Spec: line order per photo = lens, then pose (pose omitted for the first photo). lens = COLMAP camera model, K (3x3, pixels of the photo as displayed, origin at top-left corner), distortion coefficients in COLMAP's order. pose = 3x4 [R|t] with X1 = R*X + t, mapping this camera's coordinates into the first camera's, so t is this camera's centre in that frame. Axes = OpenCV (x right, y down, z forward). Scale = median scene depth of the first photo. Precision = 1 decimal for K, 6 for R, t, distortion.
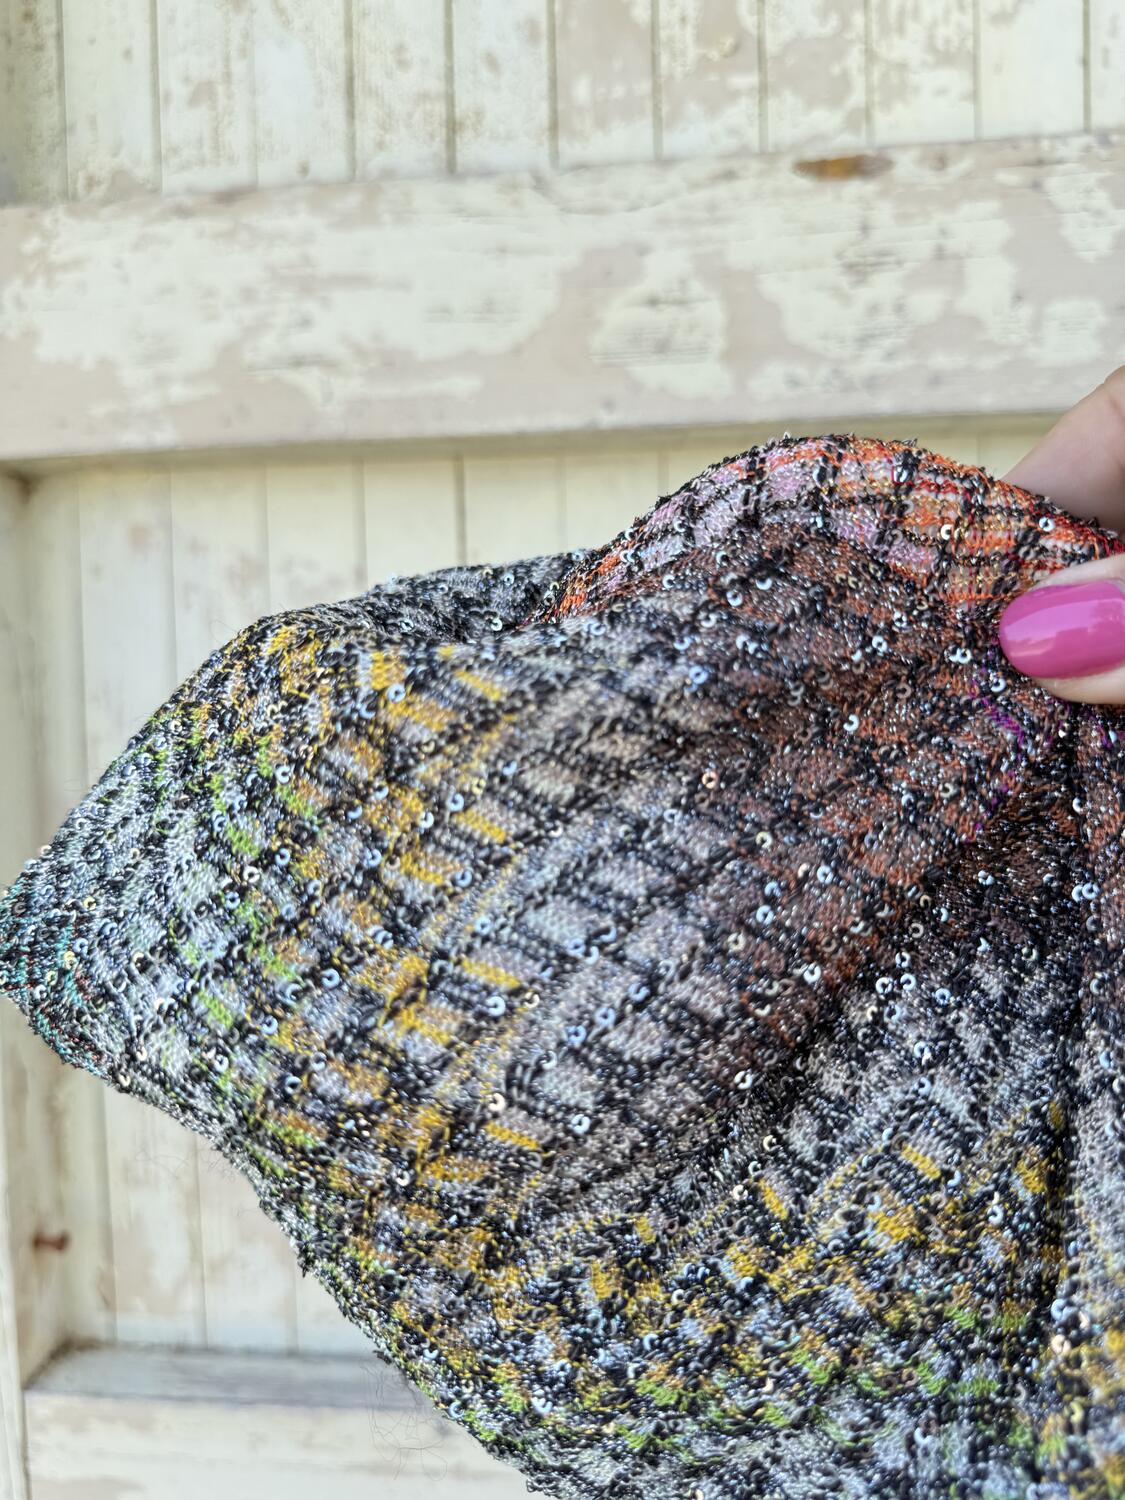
lens RADIAL K [[1095.1, 0, 570.0], [0, 1095.1, 756.1], [0, 0, 1]] dist [-0.061430, 0.023464]
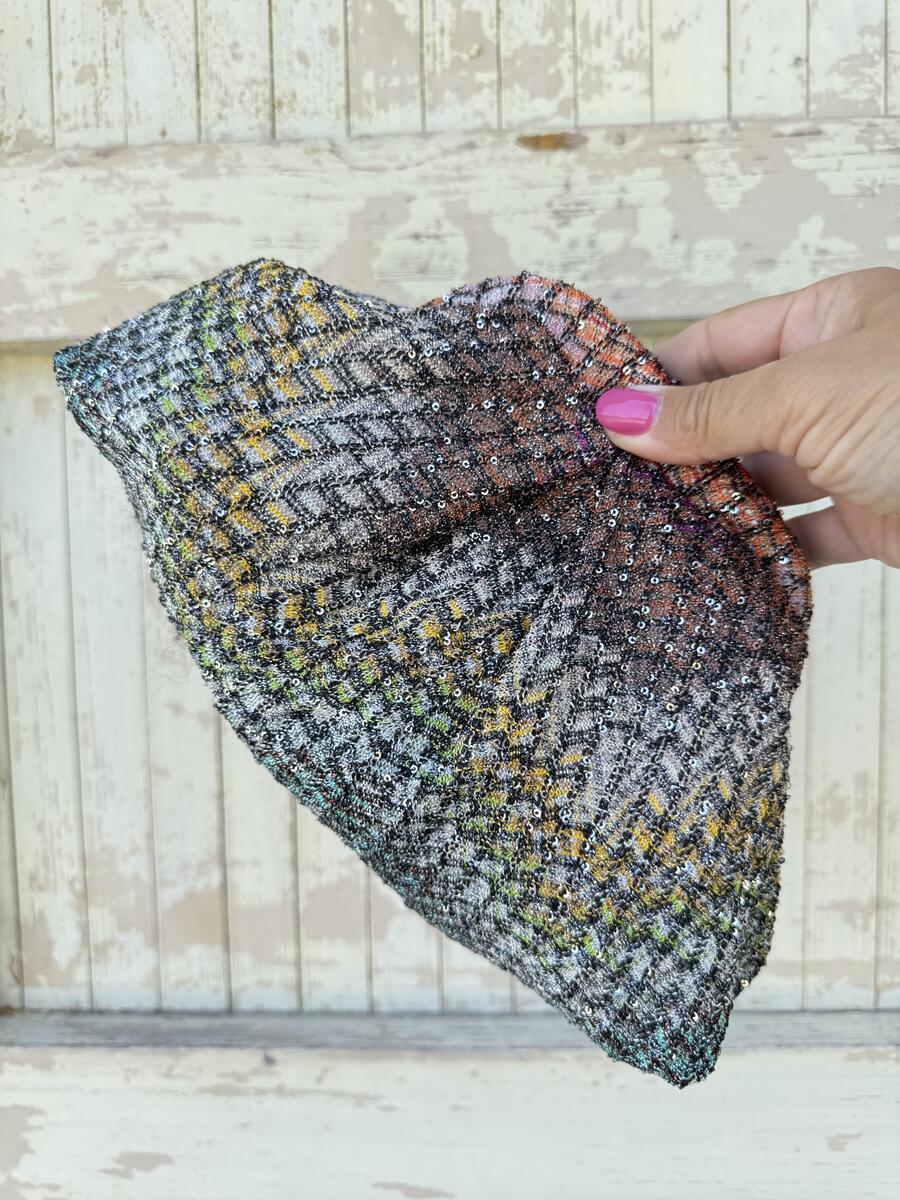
lens RADIAL K [[876.1, 0, 455.5], [0, 876.1, 603.5], [0, 0, 1]] dist [-0.061430, 0.023464]
pose [[0.998463, -0.002473, 0.055364, 0.061324], [0.002152, 0.999981, 0.005853, 0.041807], [-0.055377, -0.005725, 0.998449, -0.106284]]
